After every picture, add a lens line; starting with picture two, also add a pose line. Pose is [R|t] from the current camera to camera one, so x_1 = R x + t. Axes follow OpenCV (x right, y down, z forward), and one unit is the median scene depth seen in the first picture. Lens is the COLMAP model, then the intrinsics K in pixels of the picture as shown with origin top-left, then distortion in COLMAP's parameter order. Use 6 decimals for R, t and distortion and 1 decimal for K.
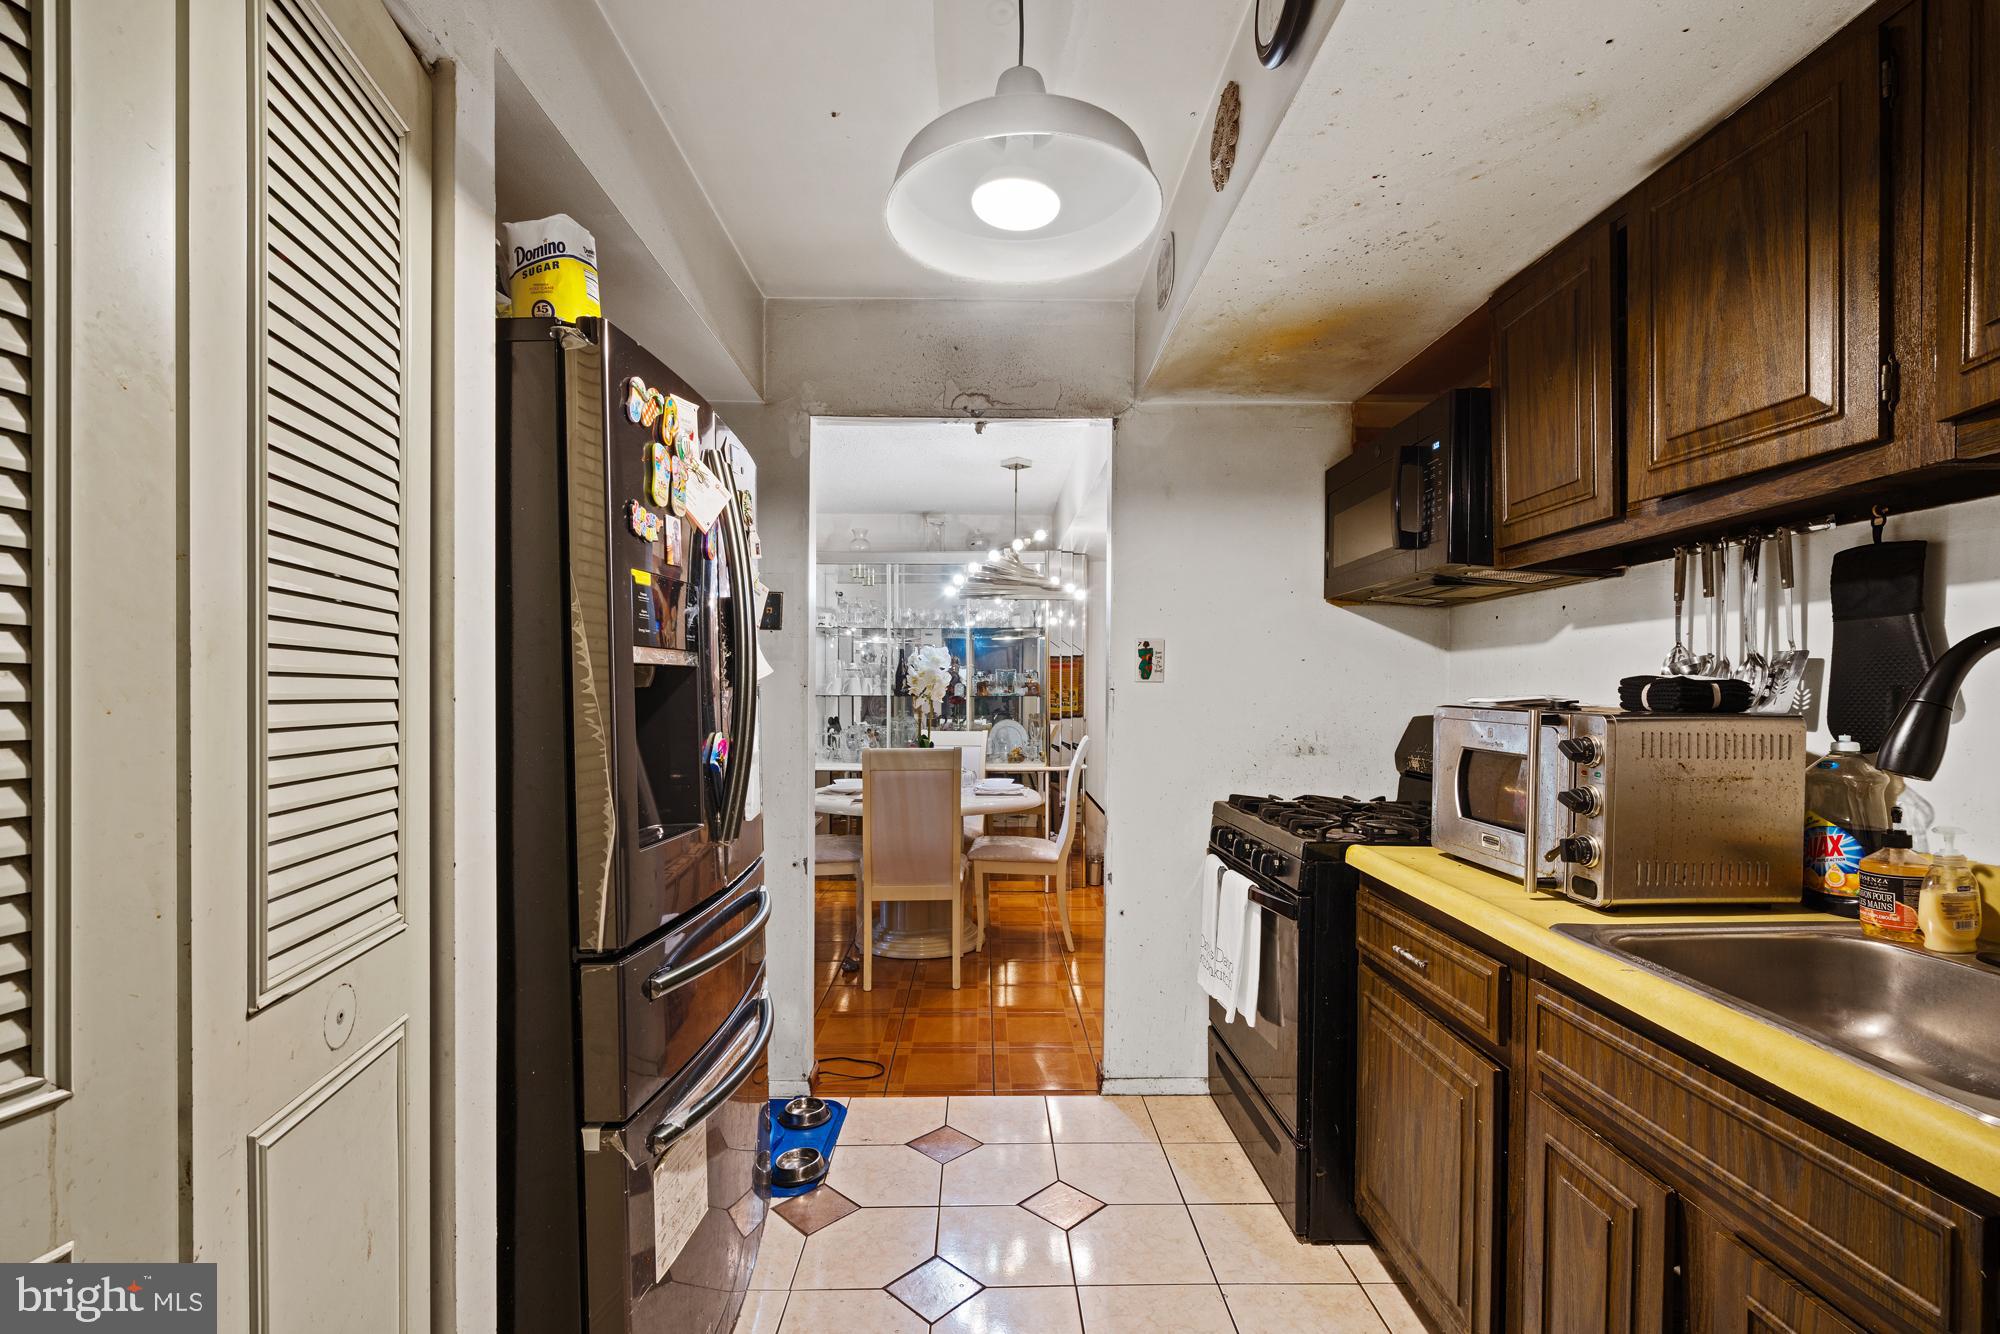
lens RADIAL K [[931.0, 0, 998.6], [0, 931.0, 685.4], [0, 0, 1]] dist [0.003542, 0.000259]
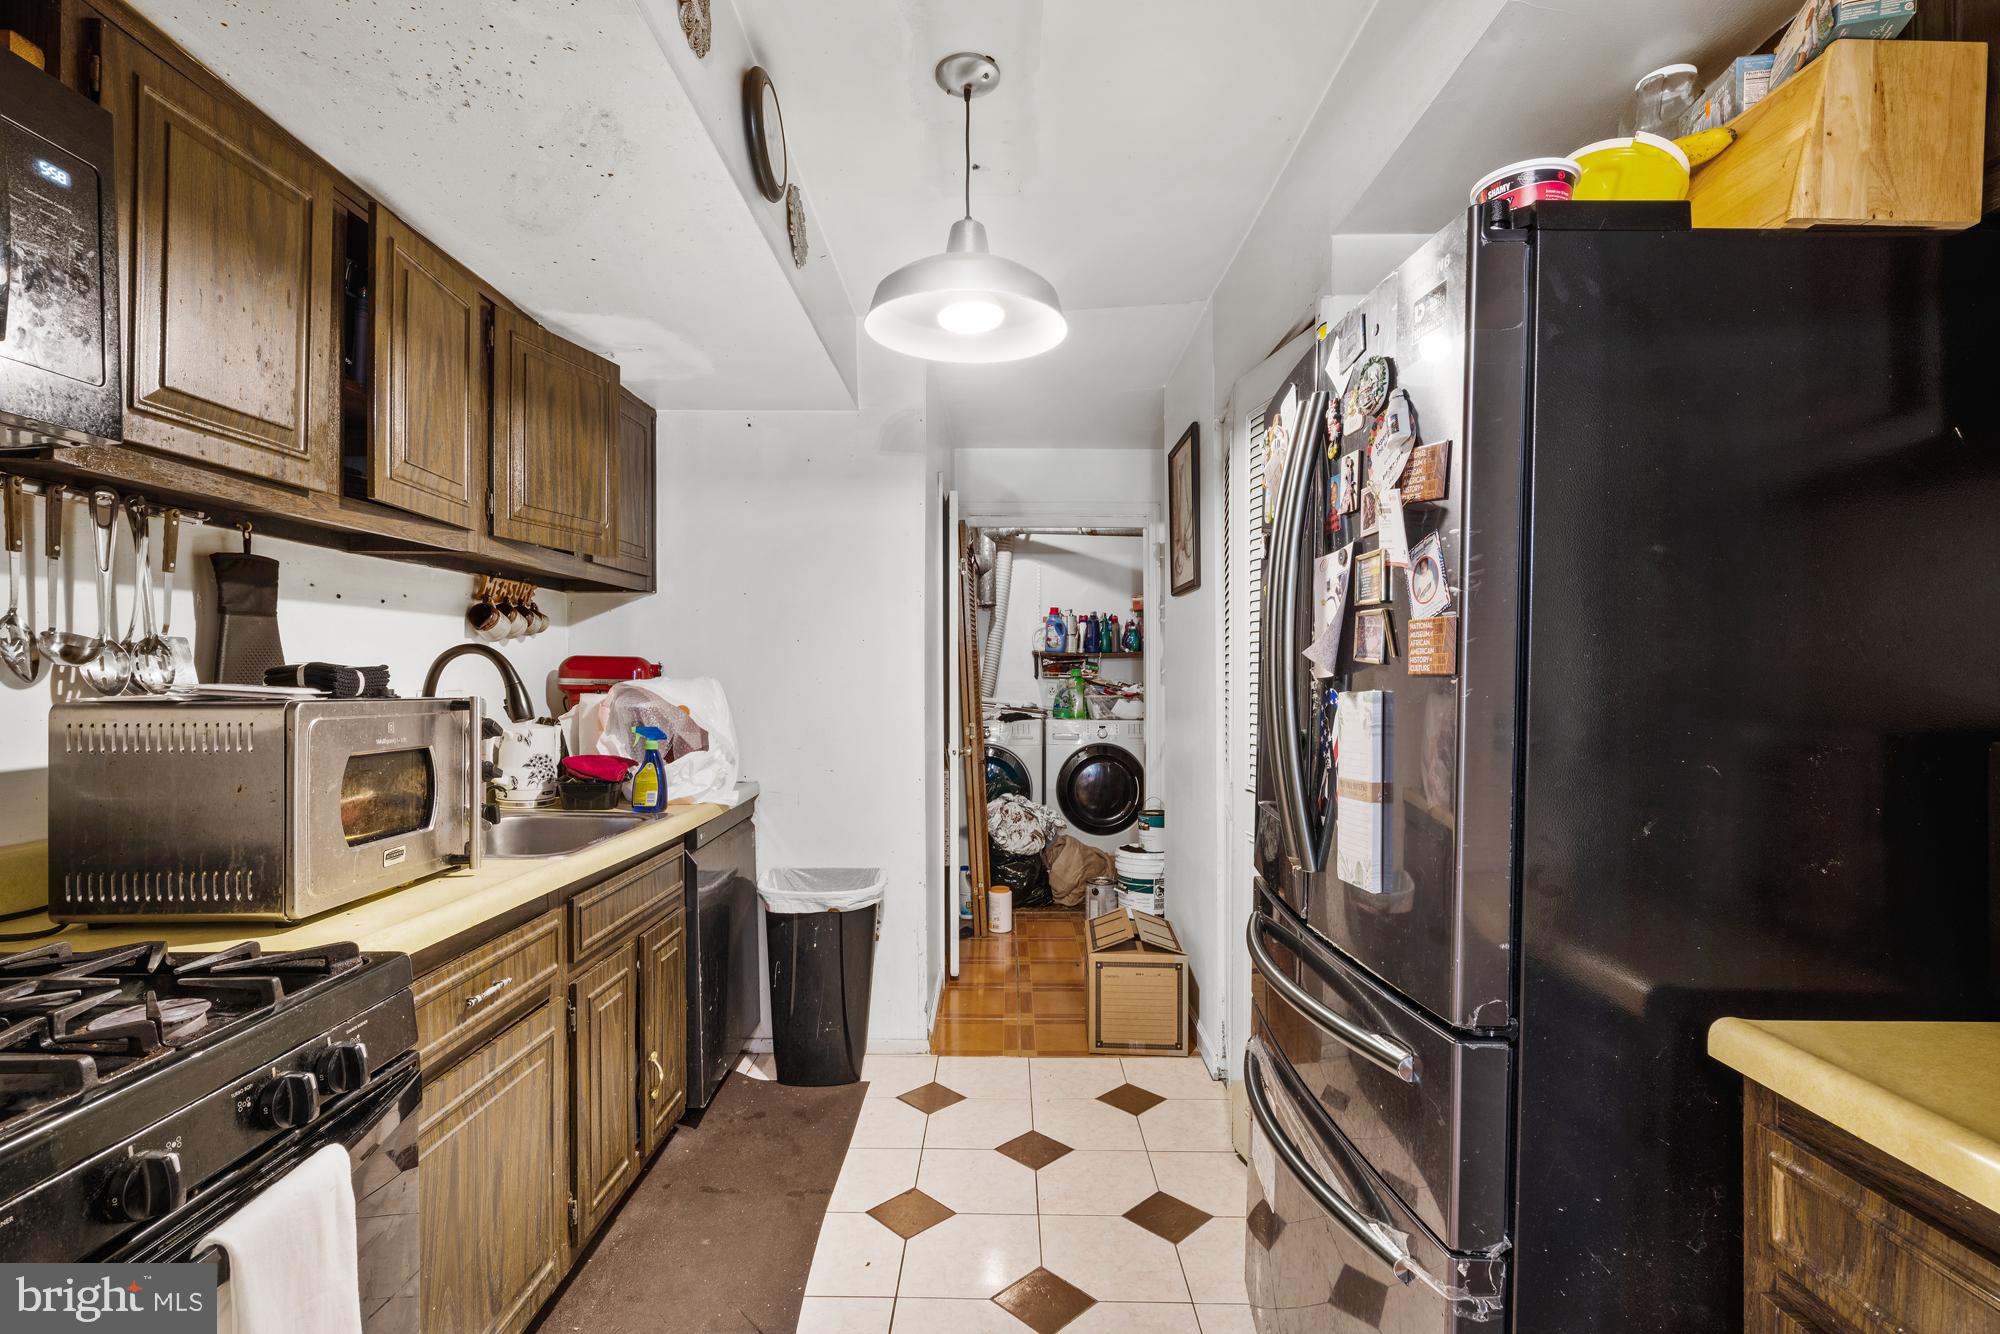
lens RADIAL K [[931.0, 0, 998.8], [0, 931.0, 674.6], [0, 0, 1]] dist [0.003542, 0.000259]
pose [[-0.999238, 0.001679, 0.039002, -0.060401], [0.001696, 0.999998, 0.000409, 0.003460], [-0.039001, 0.000475, -0.999239, 2.005148]]
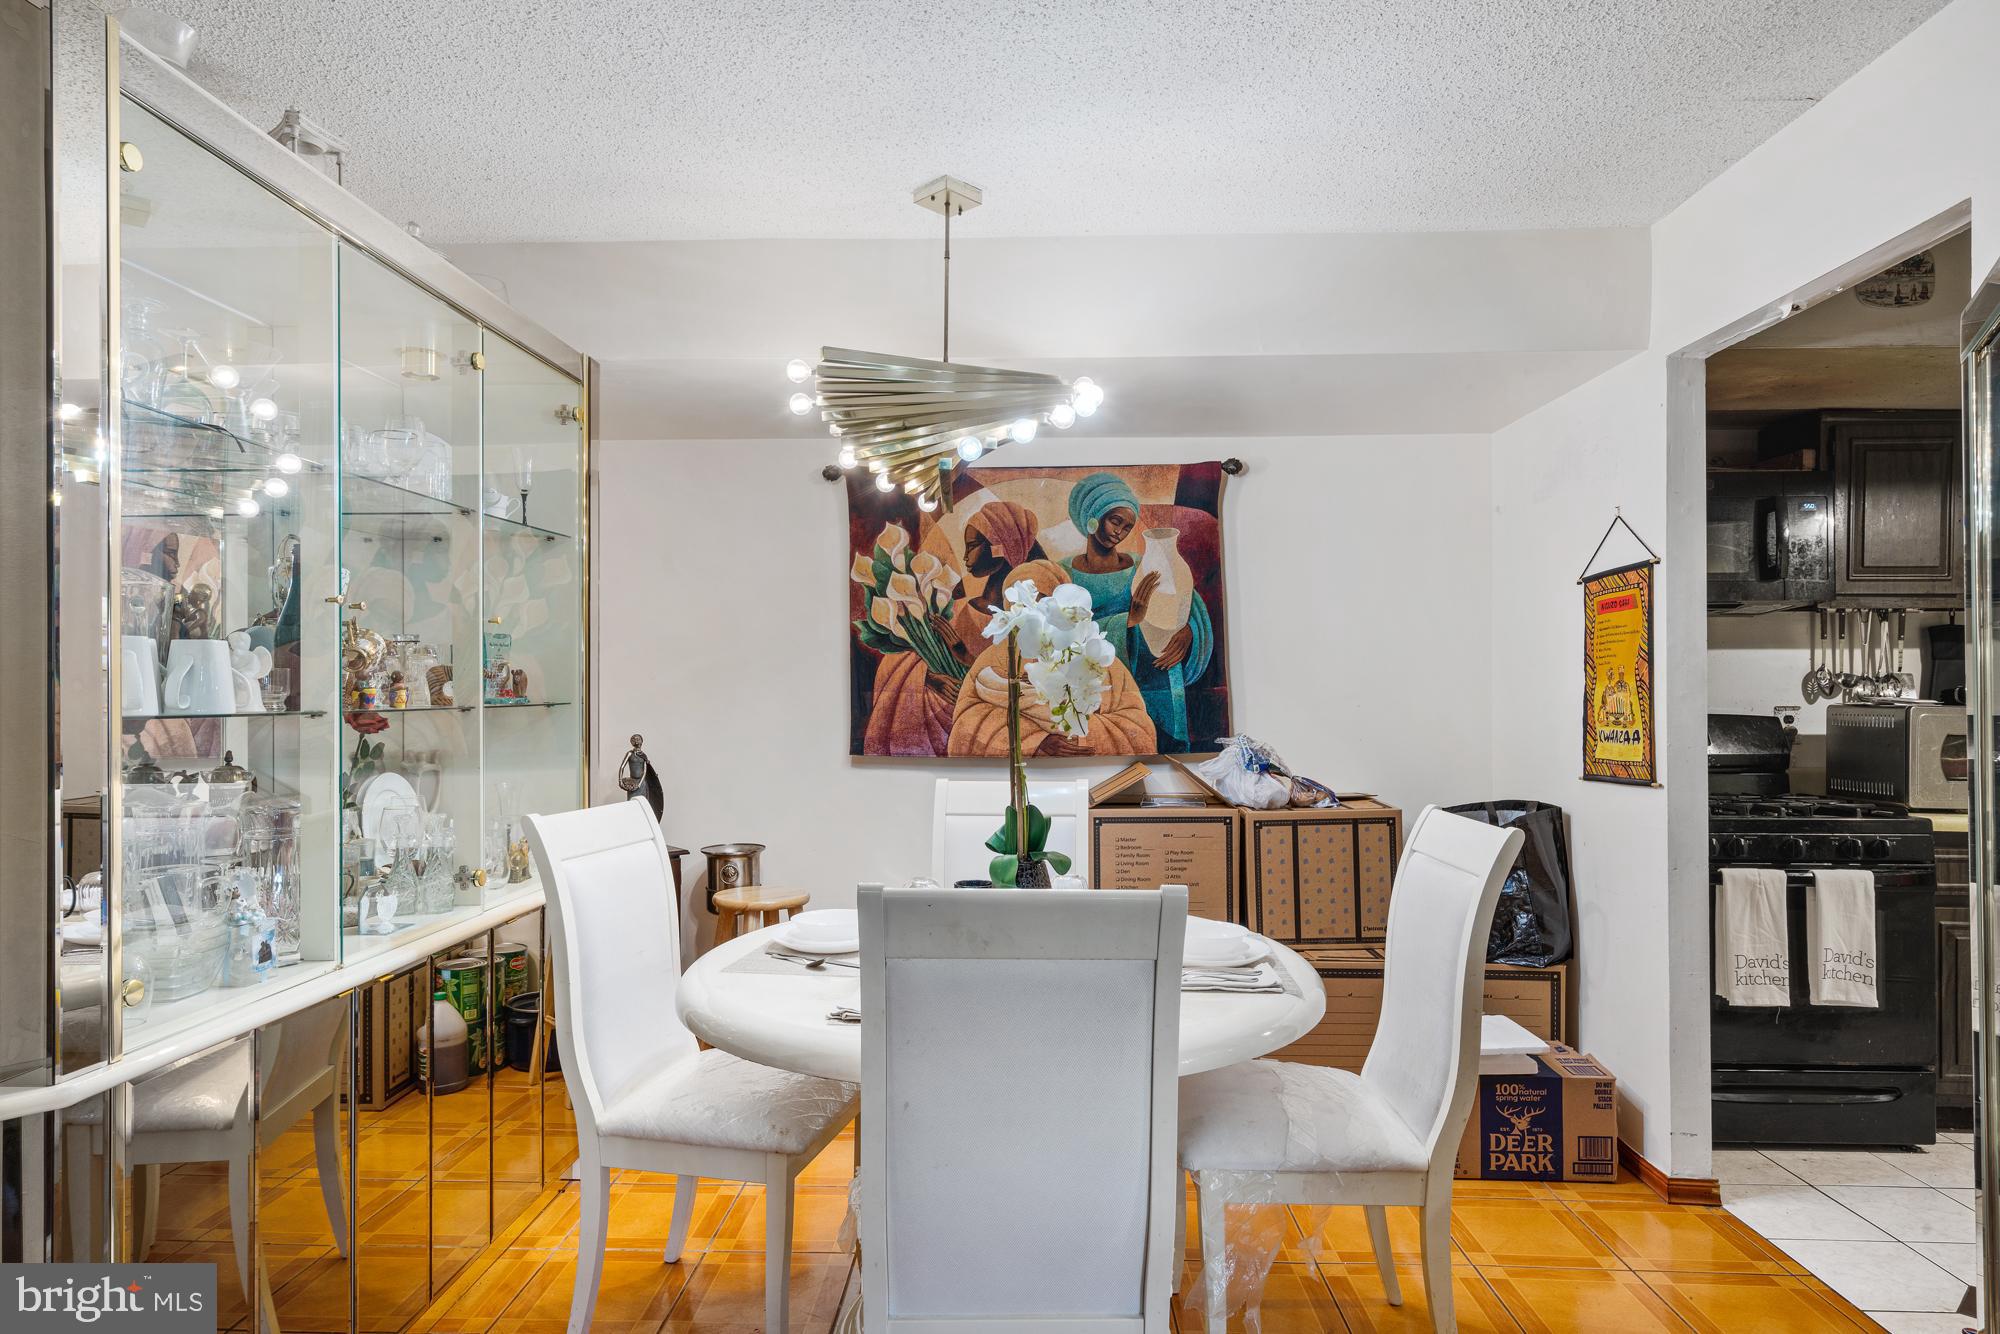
lens RADIAL K [[1137.7, 0, 1000.3], [0, 1137.7, 677.4], [0, 0, 1]] dist [-0.002193, -0.000398]
pose [[0.052484, 0.006300, 0.998602, -1.581182], [-0.004730, 0.999970, -0.006060, -0.006786], [-0.998611, -0.004405, 0.052513, 2.779719]]
